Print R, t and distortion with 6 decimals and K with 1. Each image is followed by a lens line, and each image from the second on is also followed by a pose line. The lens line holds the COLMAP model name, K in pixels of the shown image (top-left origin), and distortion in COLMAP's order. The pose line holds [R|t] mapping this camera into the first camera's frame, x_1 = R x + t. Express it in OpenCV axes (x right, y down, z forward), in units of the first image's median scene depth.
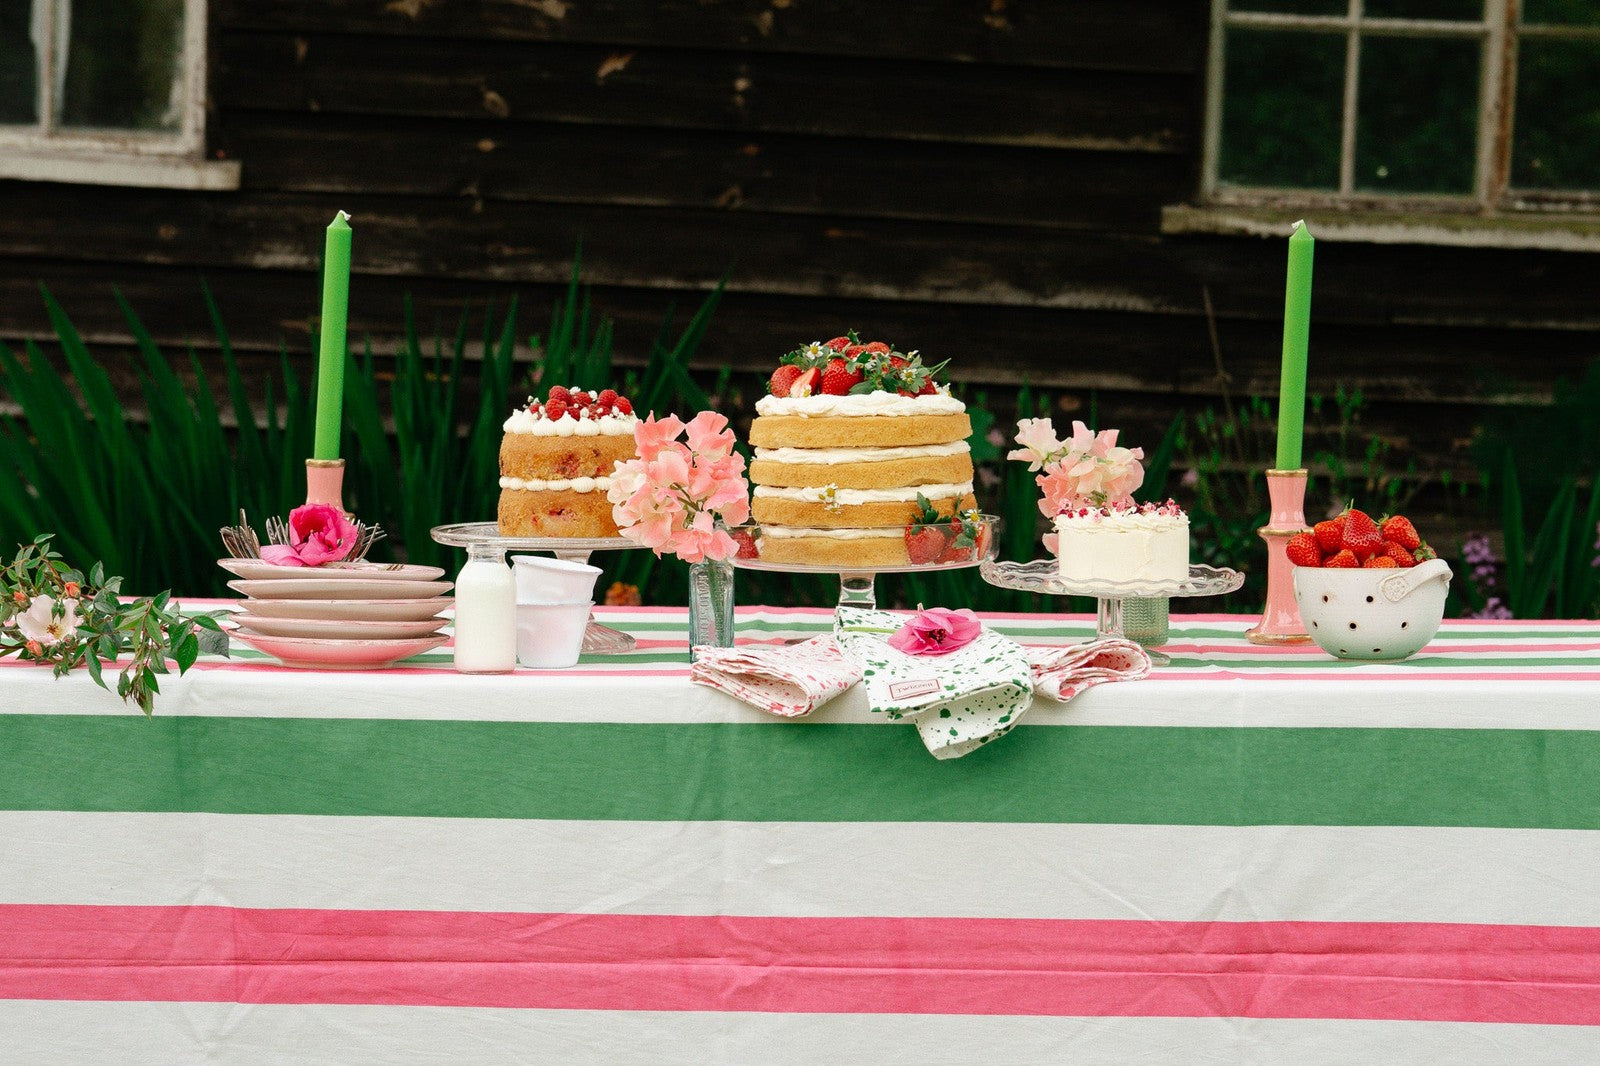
lens RADIAL K [[5406.3, 0, 800.0], [0, 5406.3, 533.0], [0, 0, 1]] dist [0.310177, 3.601143]
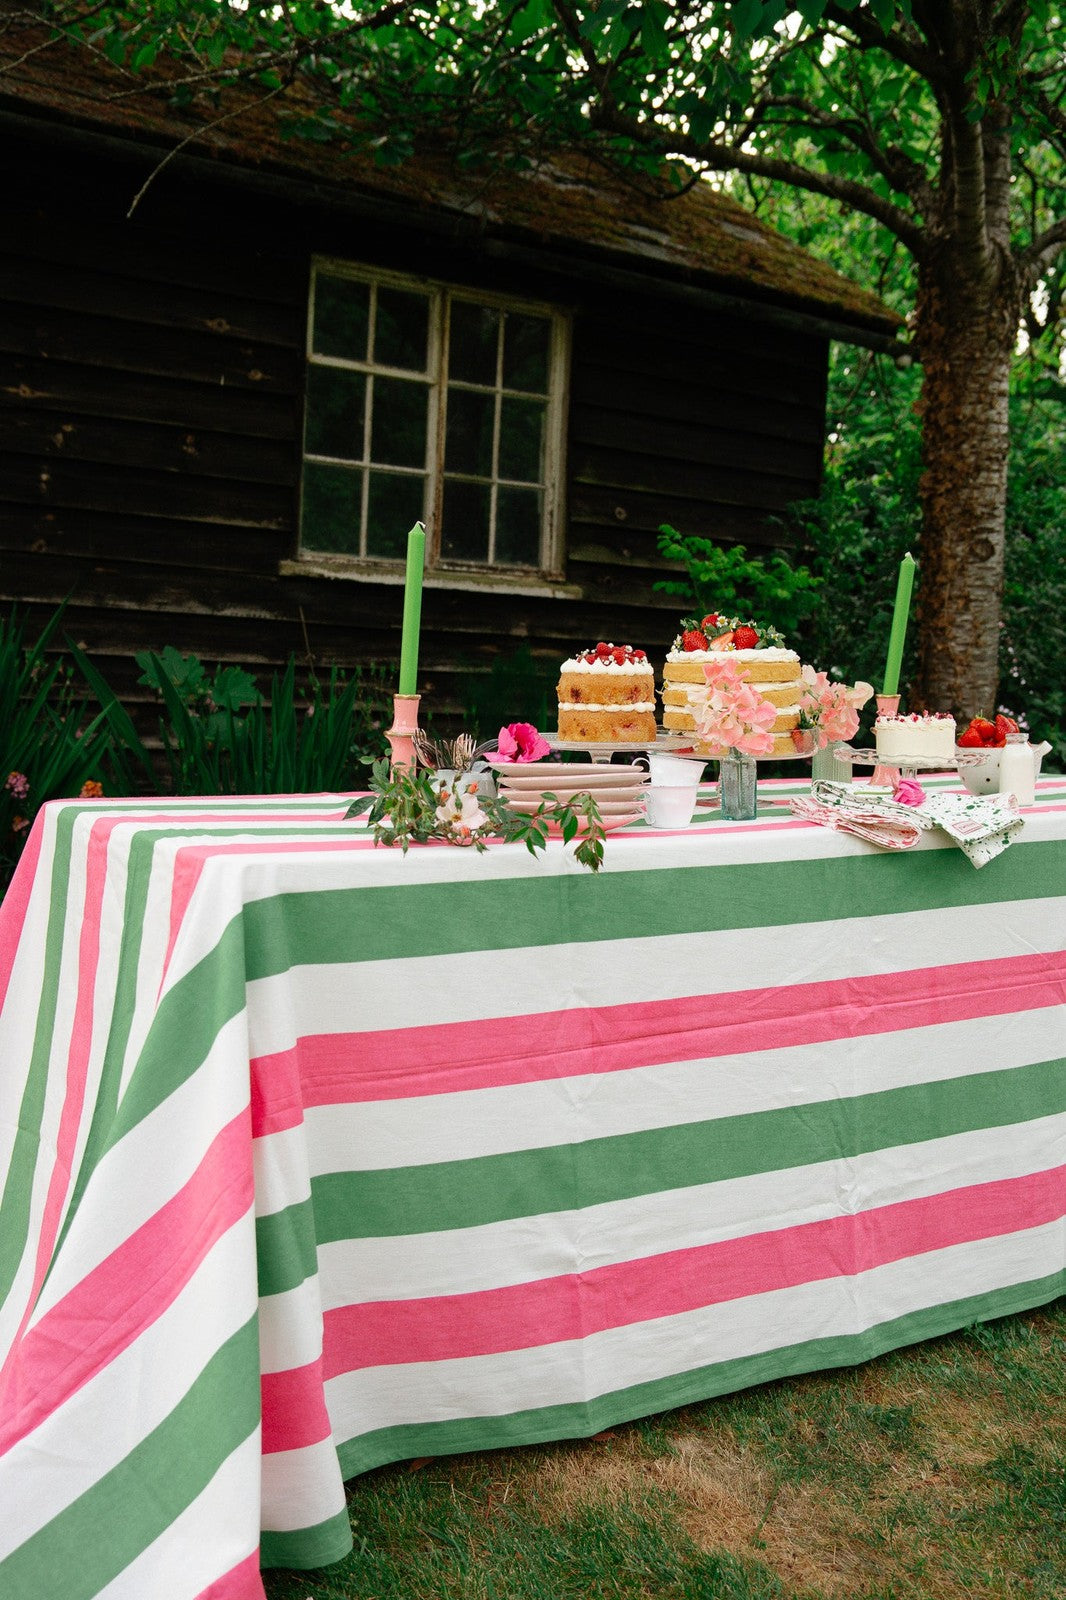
lens RADIAL K [[2074.1, 0, 533.0], [0, 2074.1, 800.0], [0, 0, 1]] dist [0.009438, 0.412958]
pose [[0.708738, -0.045828, 0.703982, -0.466438], [0.029393, 0.998940, 0.035438, -0.004337], [-0.704859, -0.004424, 0.709333, 0.595391]]
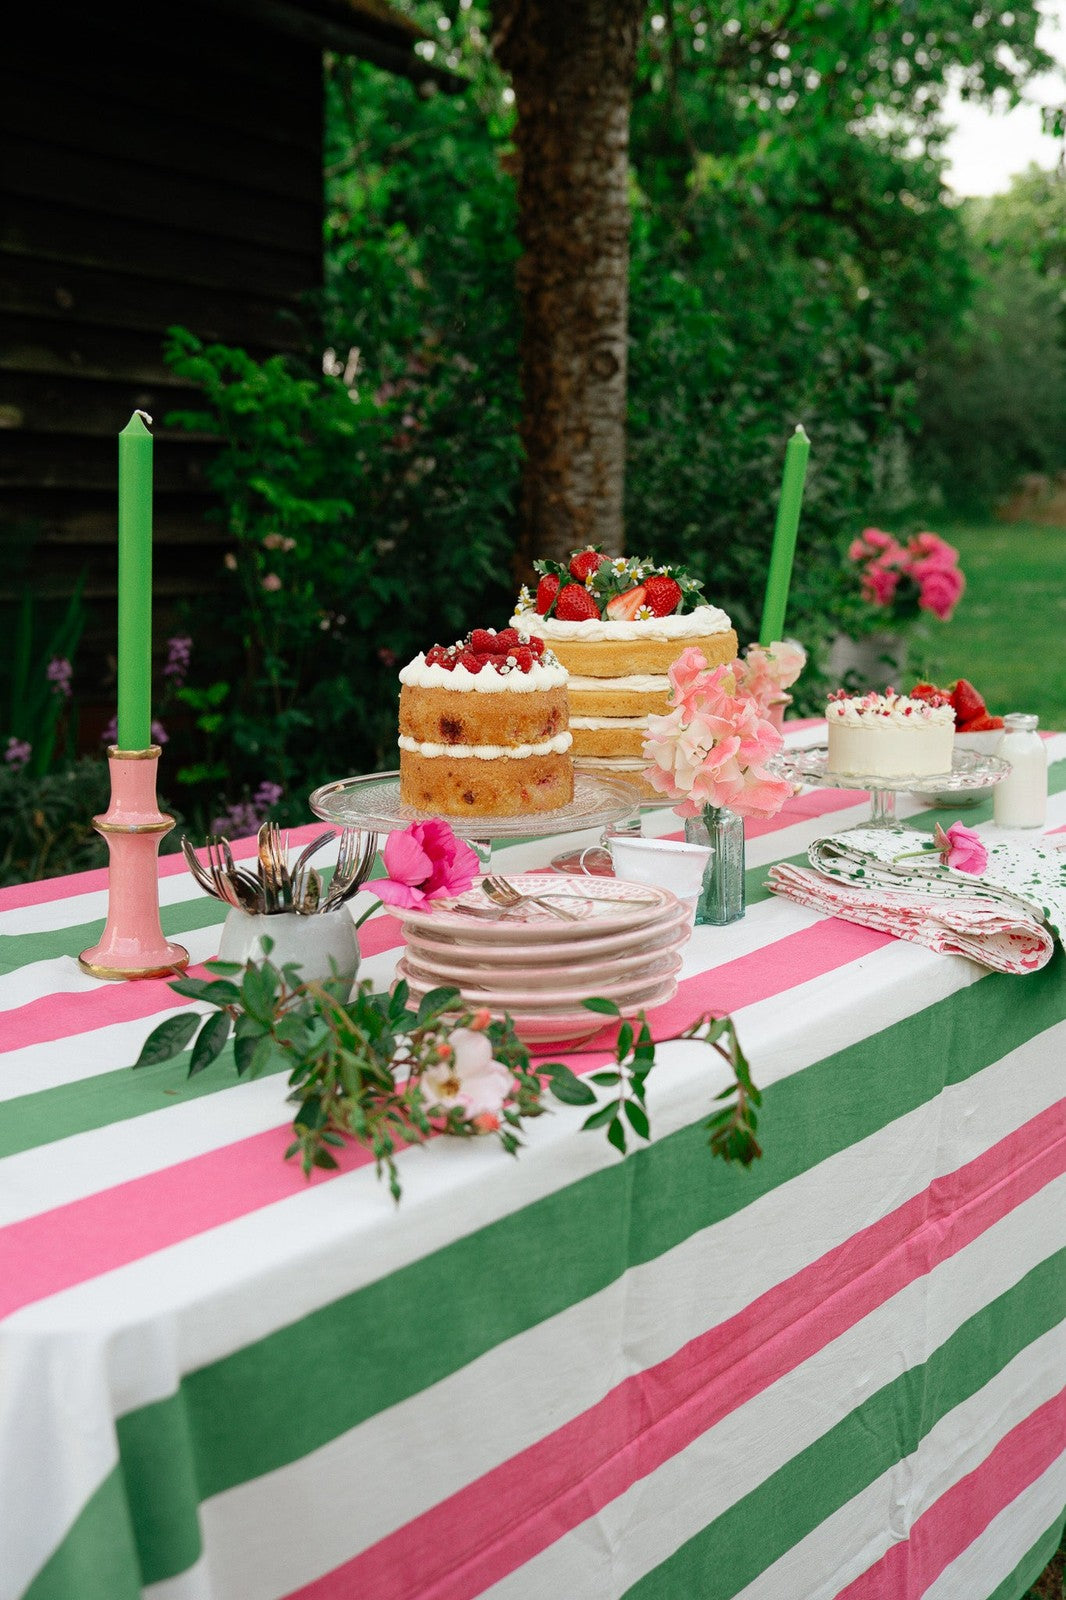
lens RADIAL K [[2074.1, 0, 533.0], [0, 2074.1, 800.0], [0, 0, 1]] dist [0.009438, 0.412958]
pose [[0.356499, -0.187594, 0.915269, -0.337589], [0.048297, 0.982026, 0.182464, -0.059936], [-0.933047, -0.020844, 0.359151, 0.872222]]
